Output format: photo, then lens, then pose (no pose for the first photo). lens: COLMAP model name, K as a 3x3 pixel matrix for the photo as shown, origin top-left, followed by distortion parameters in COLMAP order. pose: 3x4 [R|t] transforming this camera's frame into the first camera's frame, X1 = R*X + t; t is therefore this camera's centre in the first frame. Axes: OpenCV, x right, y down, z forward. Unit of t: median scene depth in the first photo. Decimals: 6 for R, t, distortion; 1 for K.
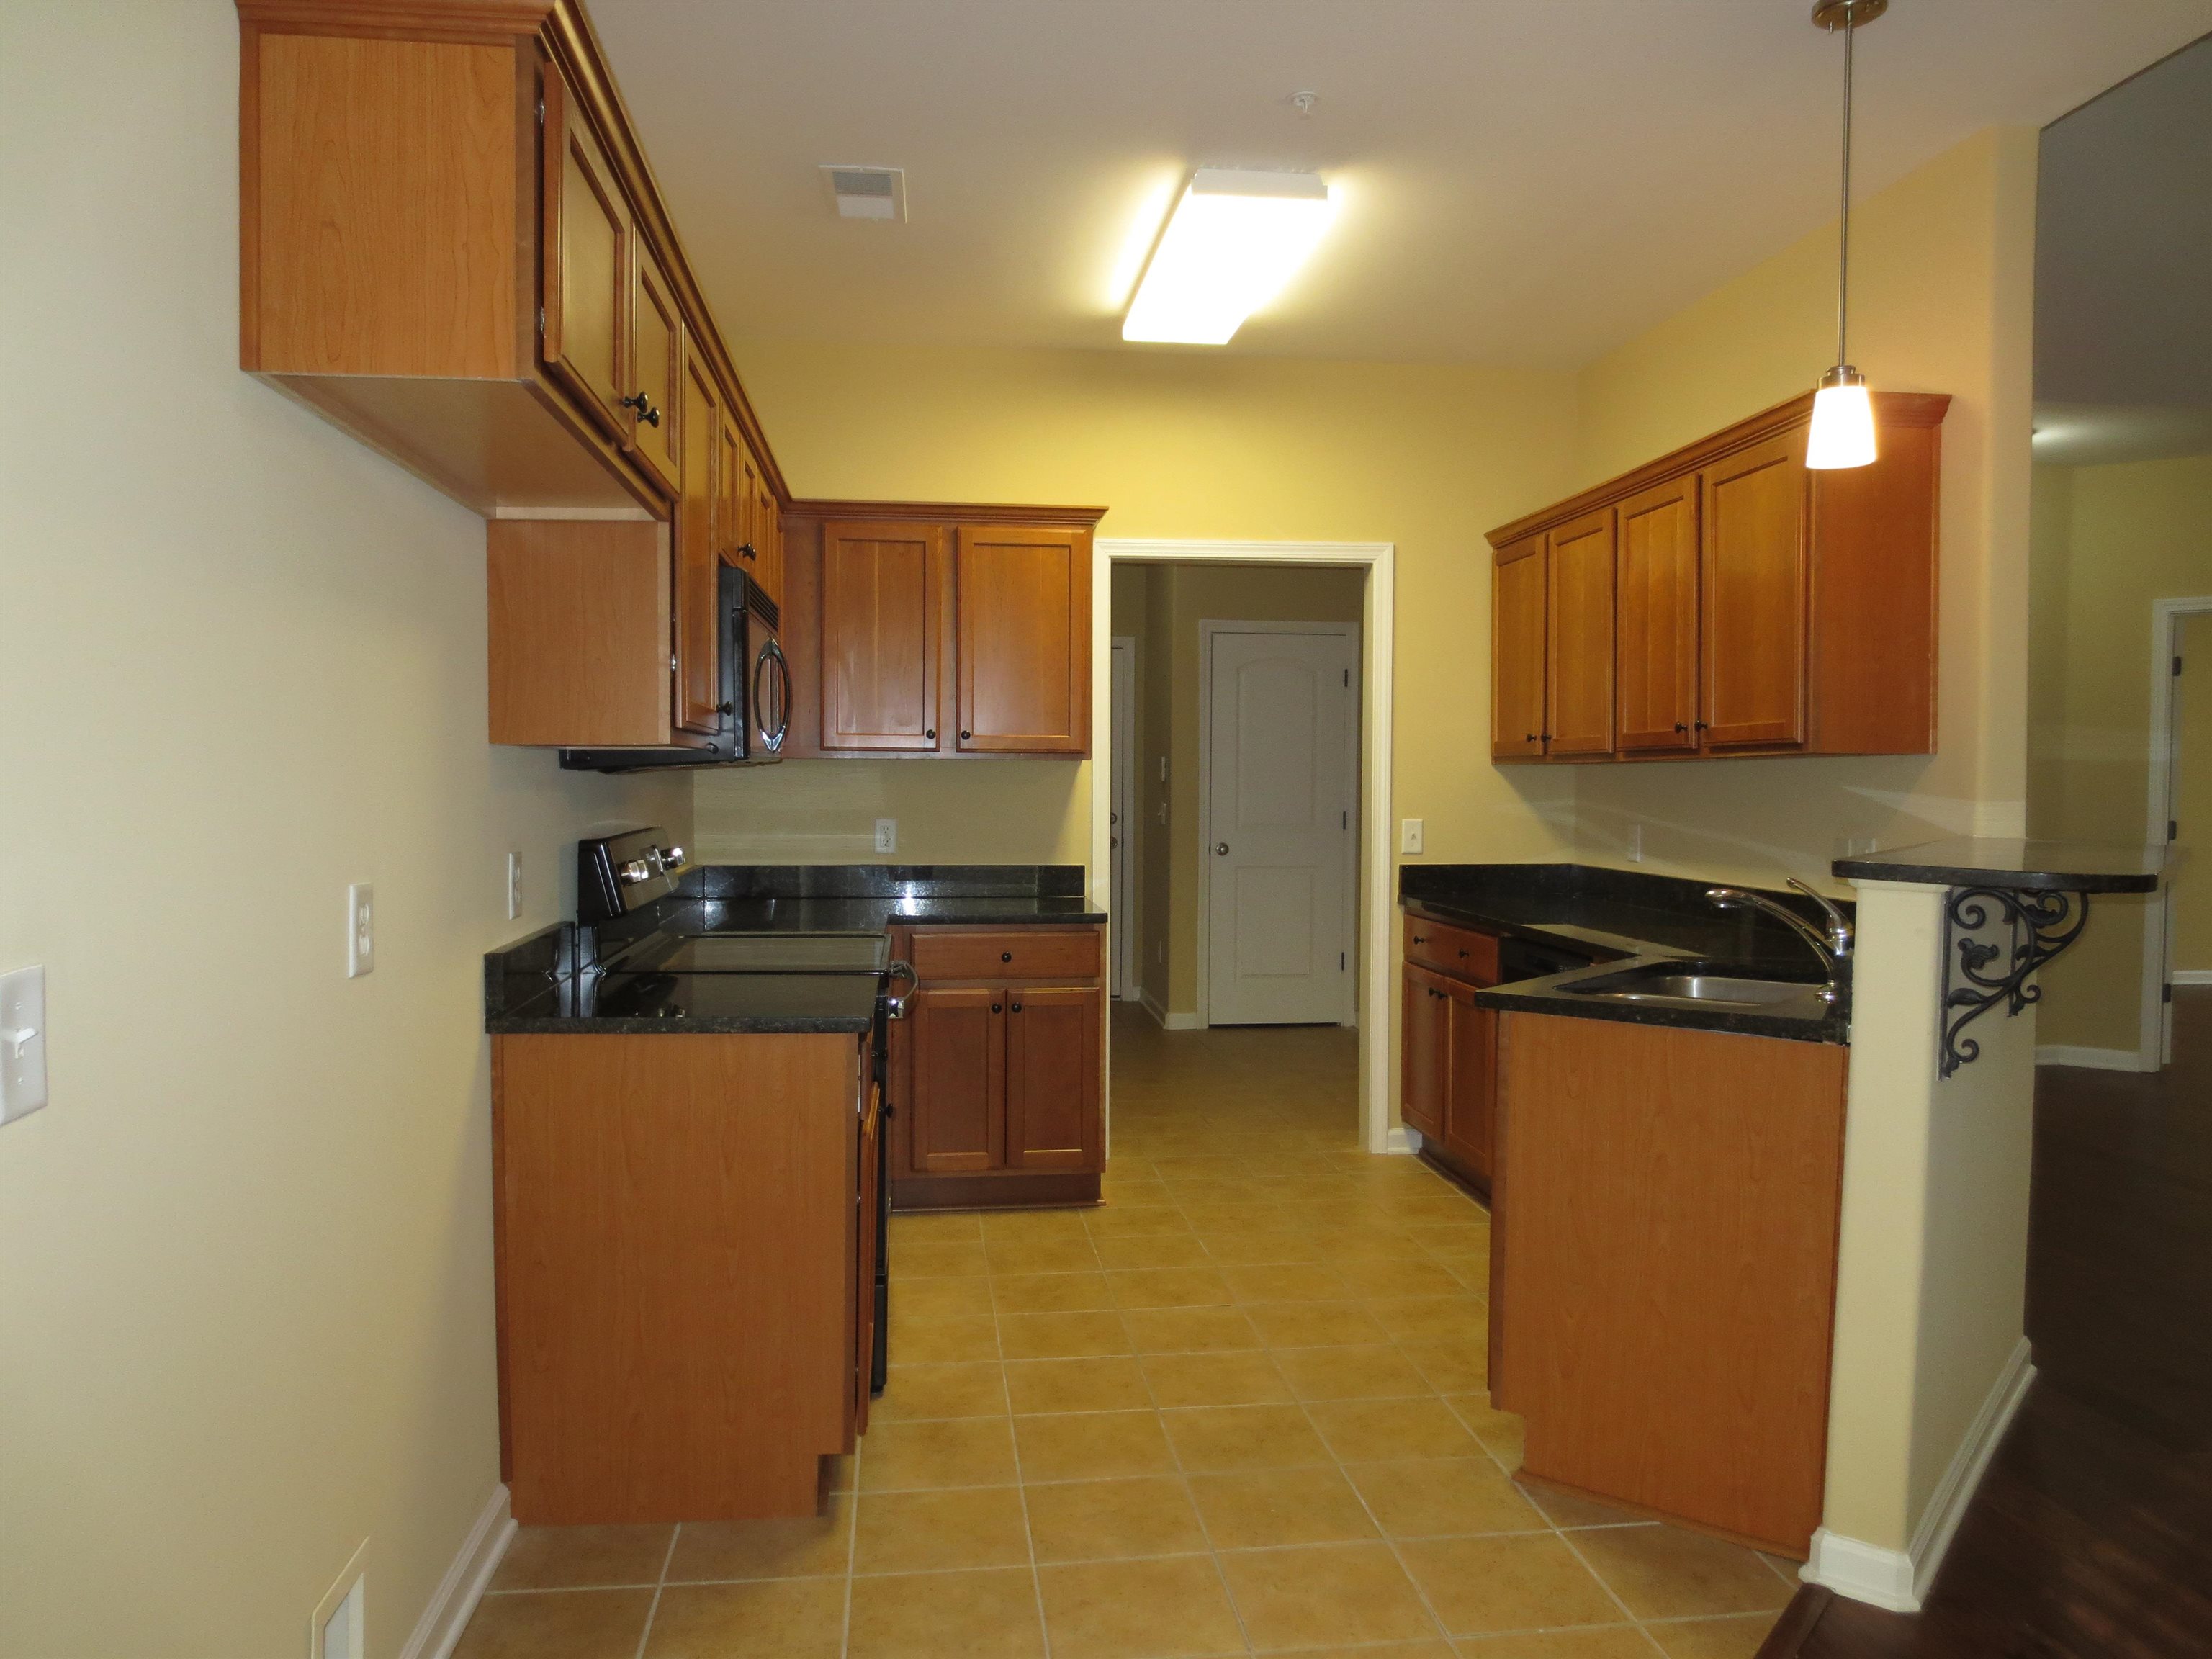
lens RADIAL K [[1573.7, 0, 1112.5], [0, 1573.7, 820.3], [0, 0, 1]] dist [-0.021186, 0.006108]
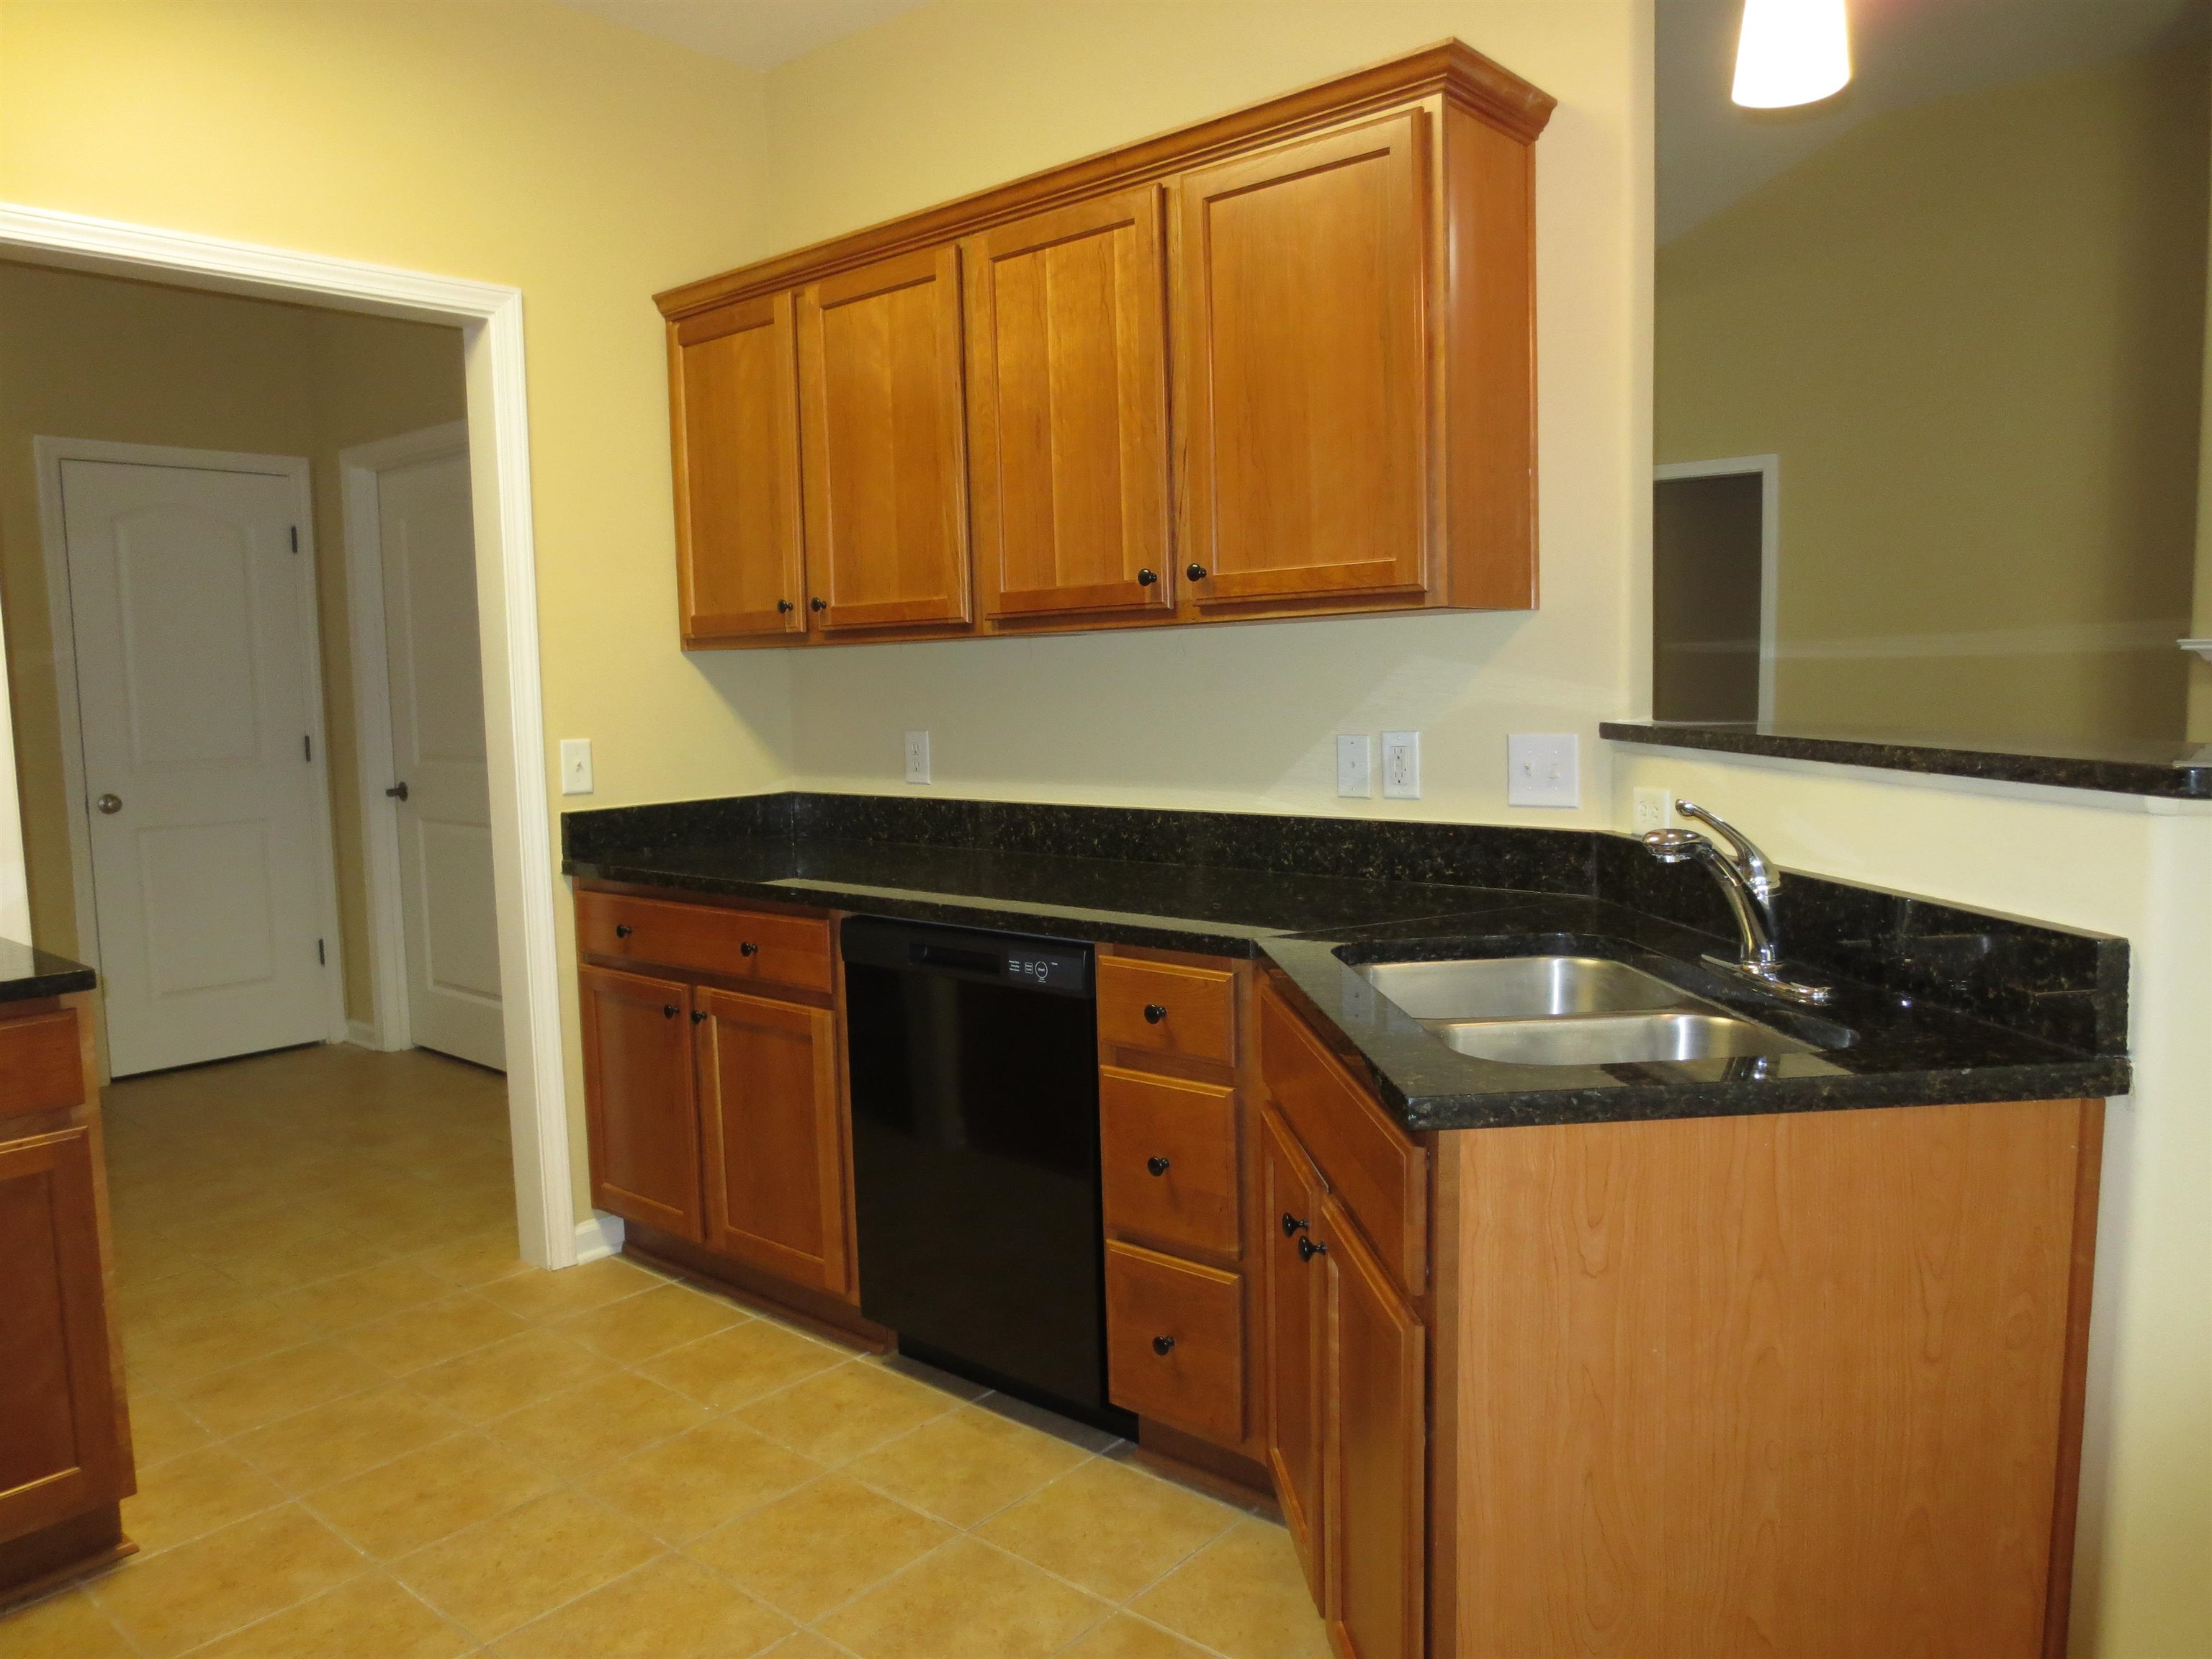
lens RADIAL K [[1566.7, 0, 1106.0], [0, 1566.7, 829.5], [0, 0, 1]] dist [-0.024270, 0.005382]
pose [[0.743658, -0.086302, 0.662967, -0.074349], [0.044604, 0.995829, 0.079599, -0.005433], [-0.667071, -0.029623, 0.744405, 0.408590]]
